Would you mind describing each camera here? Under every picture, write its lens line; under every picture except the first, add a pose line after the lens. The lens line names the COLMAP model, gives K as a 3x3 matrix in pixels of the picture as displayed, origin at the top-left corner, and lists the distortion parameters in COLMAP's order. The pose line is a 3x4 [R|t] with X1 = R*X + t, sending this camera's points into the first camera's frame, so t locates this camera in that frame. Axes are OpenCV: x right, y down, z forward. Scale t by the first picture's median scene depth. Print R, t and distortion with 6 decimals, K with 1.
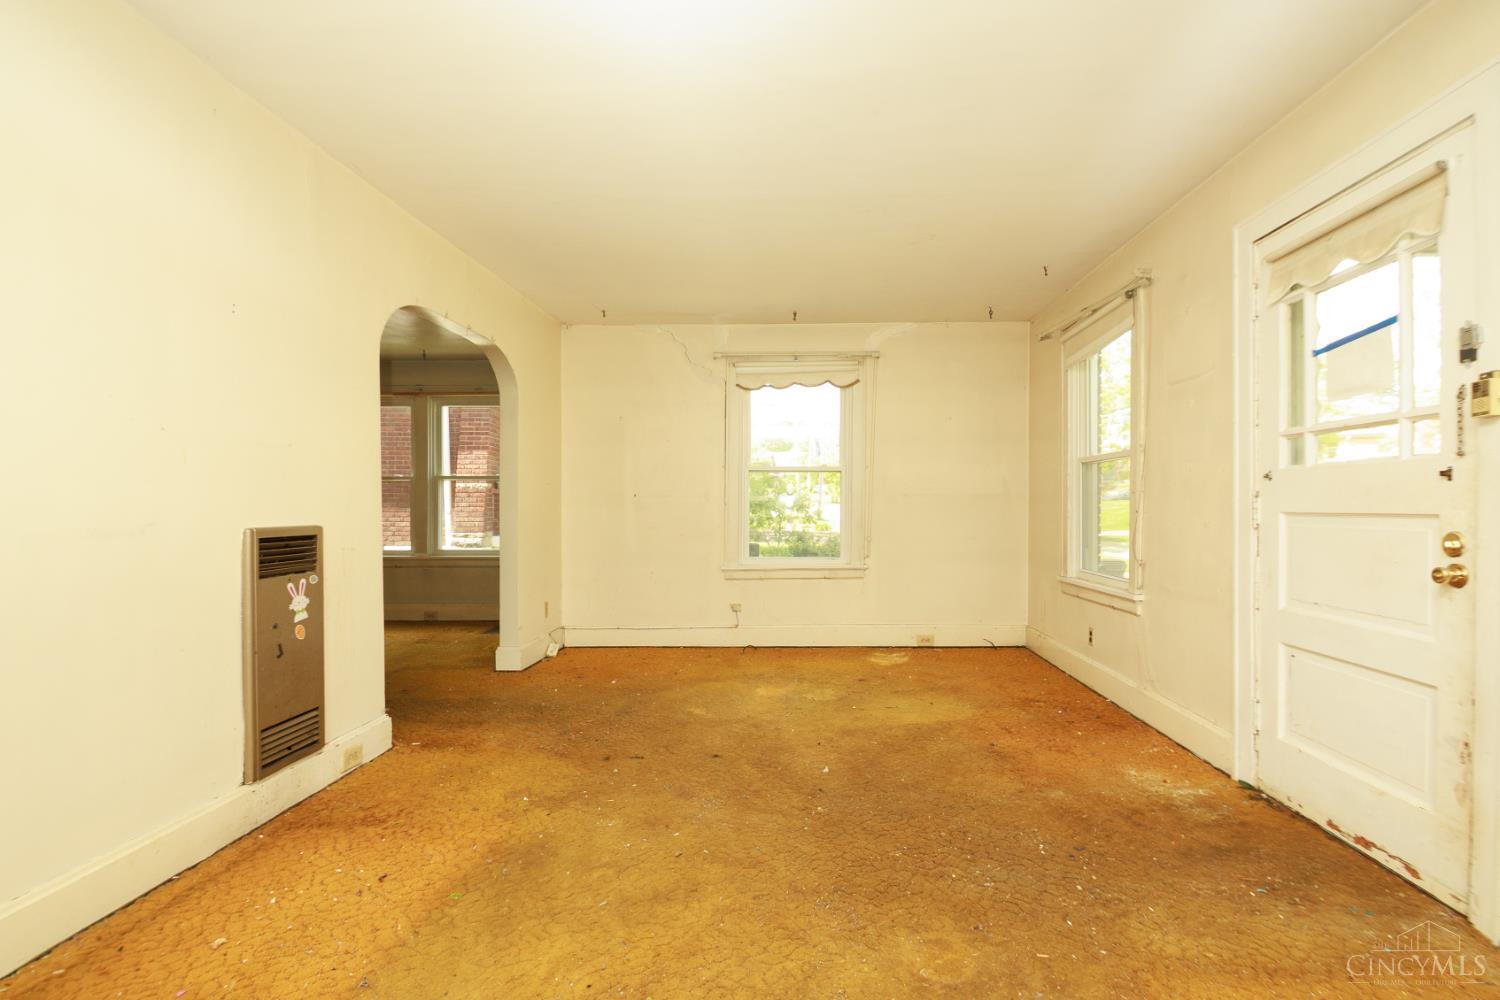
lens RADIAL K [[711.6, 0, 760.4], [0, 711.6, 509.3], [0, 0, 1]] dist [0.001647, -0.012796]
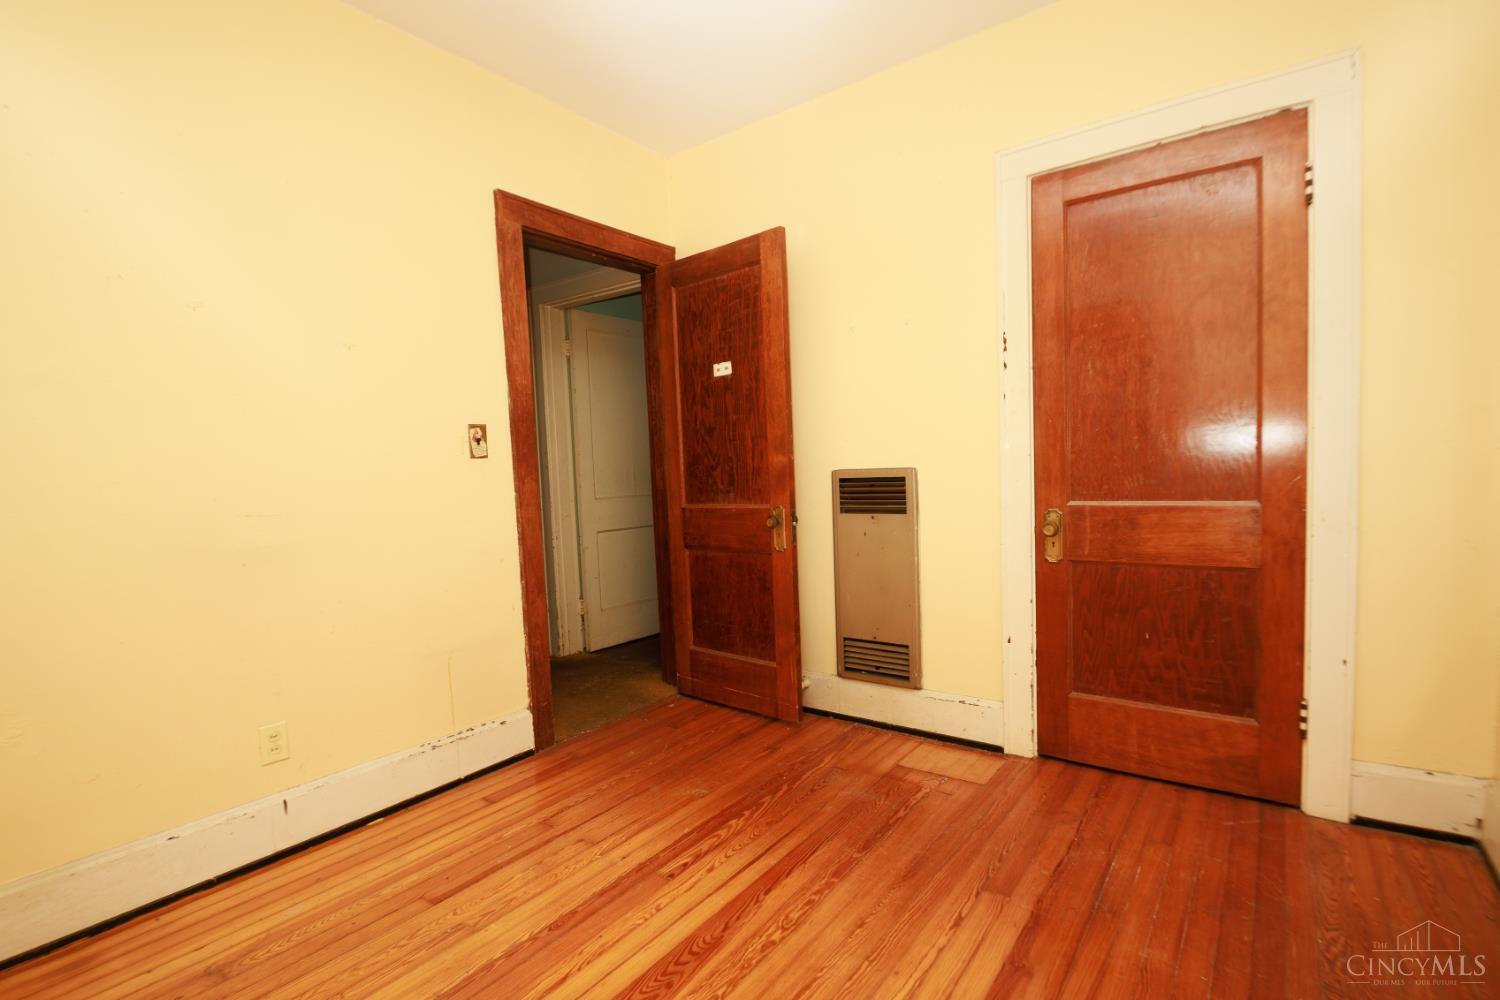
lens RADIAL K [[672.2, 0, 758.1], [0, 672.2, 503.0], [0, 0, 1]] dist [0.000553, -0.013603]
pose [[-0.552365, 0.059160, -0.831500, 0.293295], [0.034500, 0.998246, 0.048106, 0.021045], [0.832888, -0.002115, -0.553437, 1.401334]]
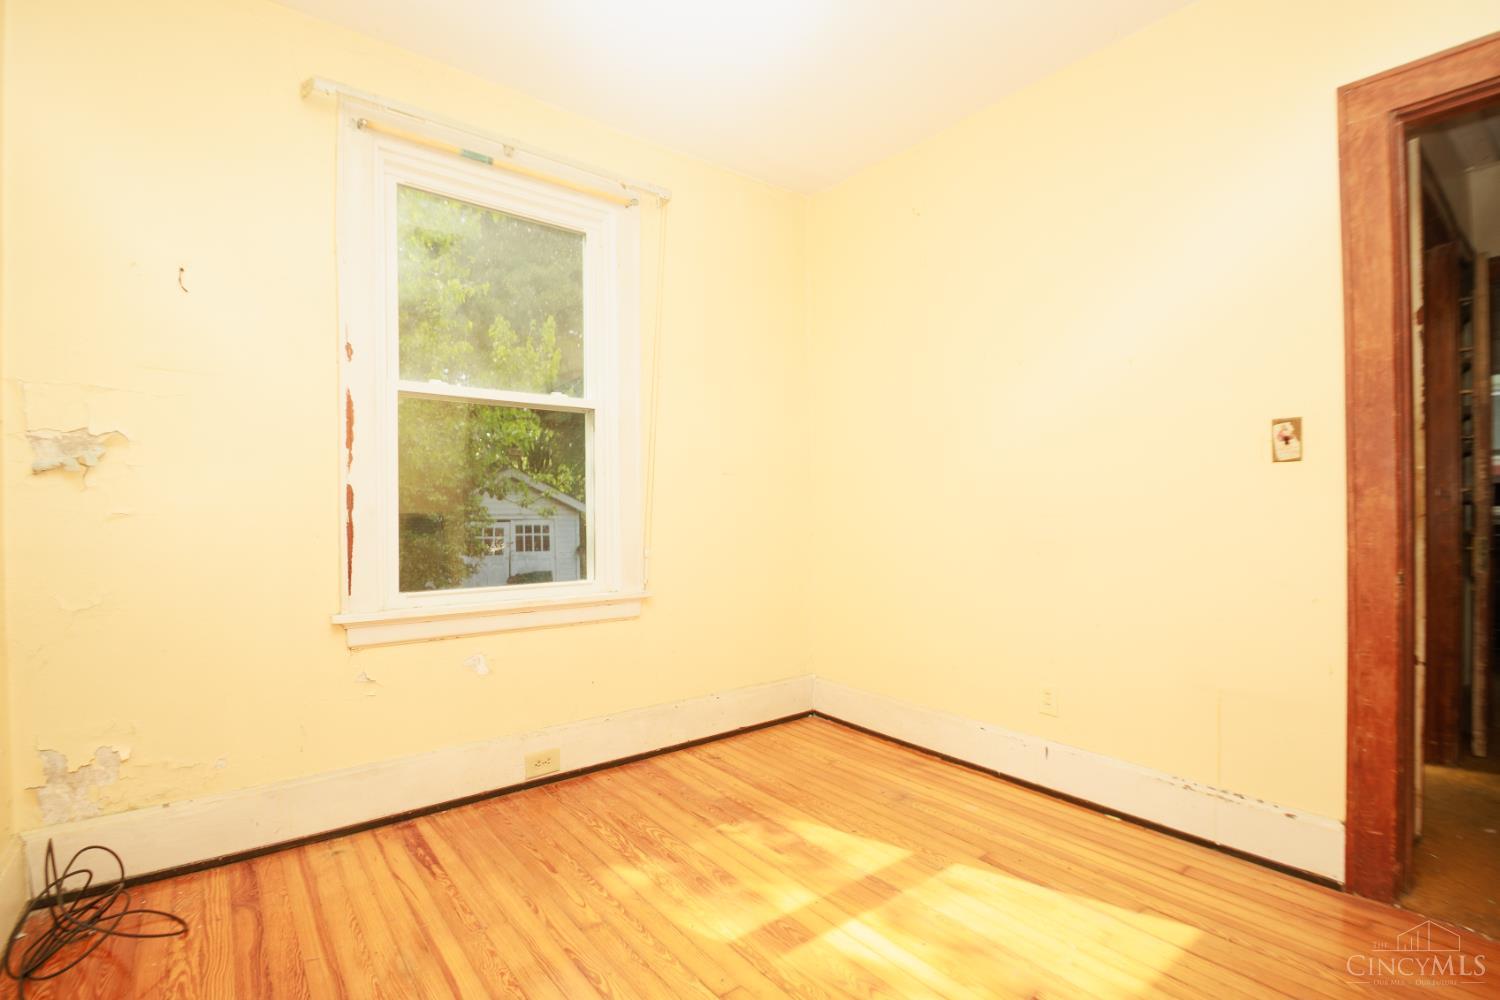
lens RADIAL K [[672.2, 0, 758.1], [0, 672.2, 503.0], [0, 0, 1]] dist [0.000553, -0.013603]
pose [[-0.671091, 0.006116, 0.741350, -0.427047], [0.005969, 0.999978, -0.002847, 0.033131], [-0.741351, 0.002514, -0.671113, 1.461992]]
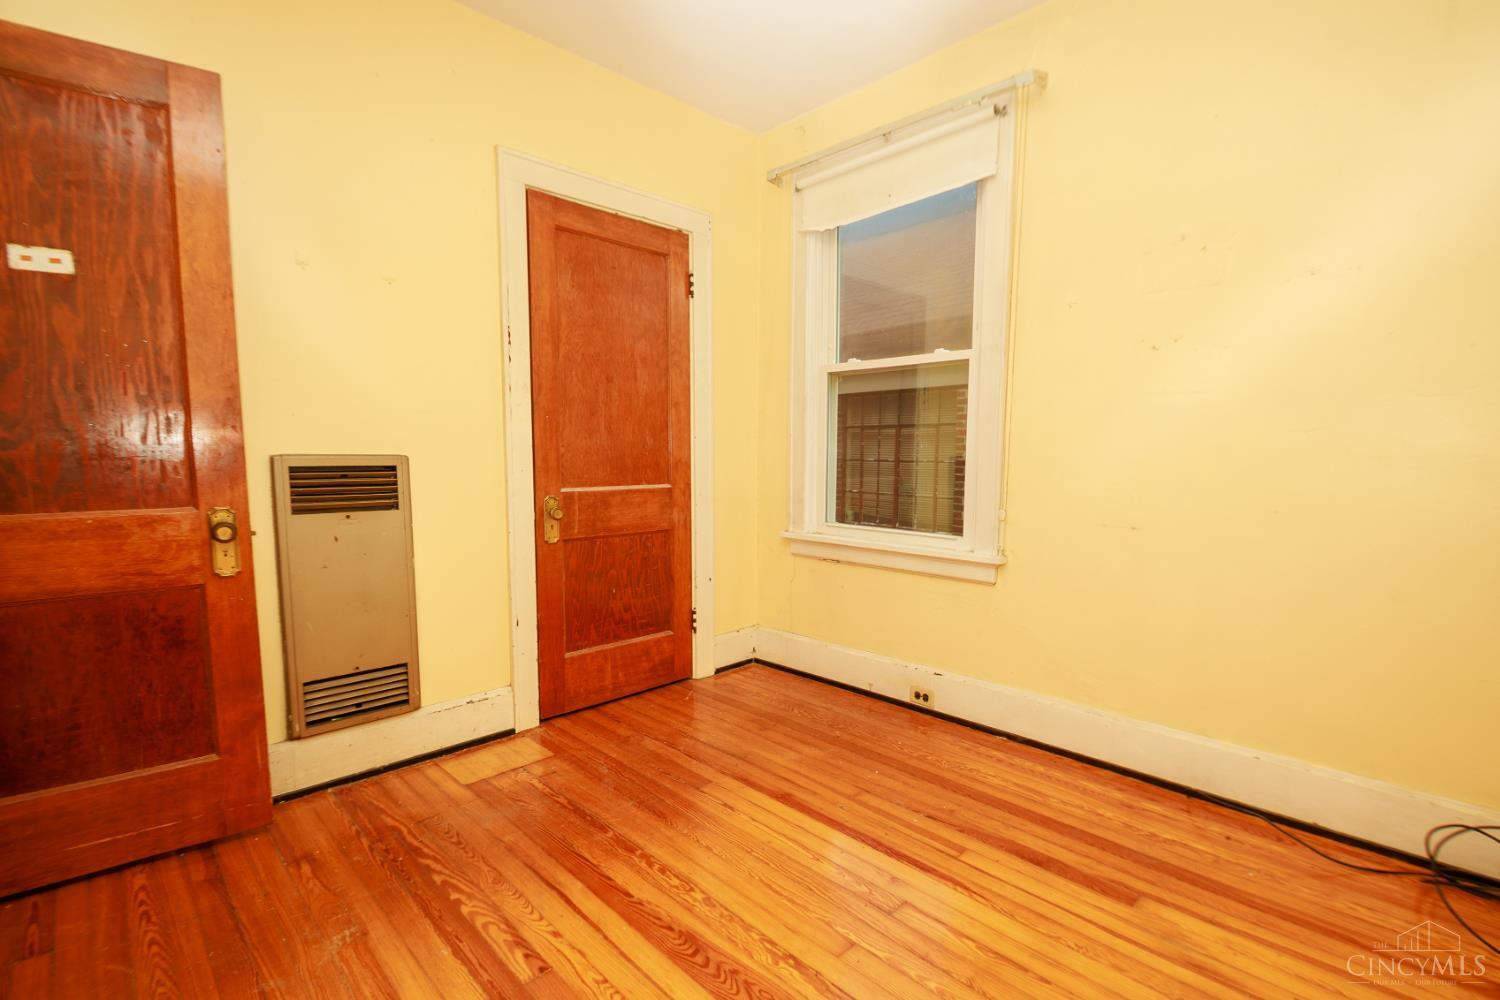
lens RADIAL K [[711.6, 0, 760.4], [0, 711.6, 509.3], [0, 0, 1]] dist [0.001647, -0.012796]
pose [[0.734303, 0.054446, -0.676635, 0.284369], [-0.001369, 0.996895, 0.078731, 0.021628], [0.678821, -0.056886, 0.732097, 0.695137]]
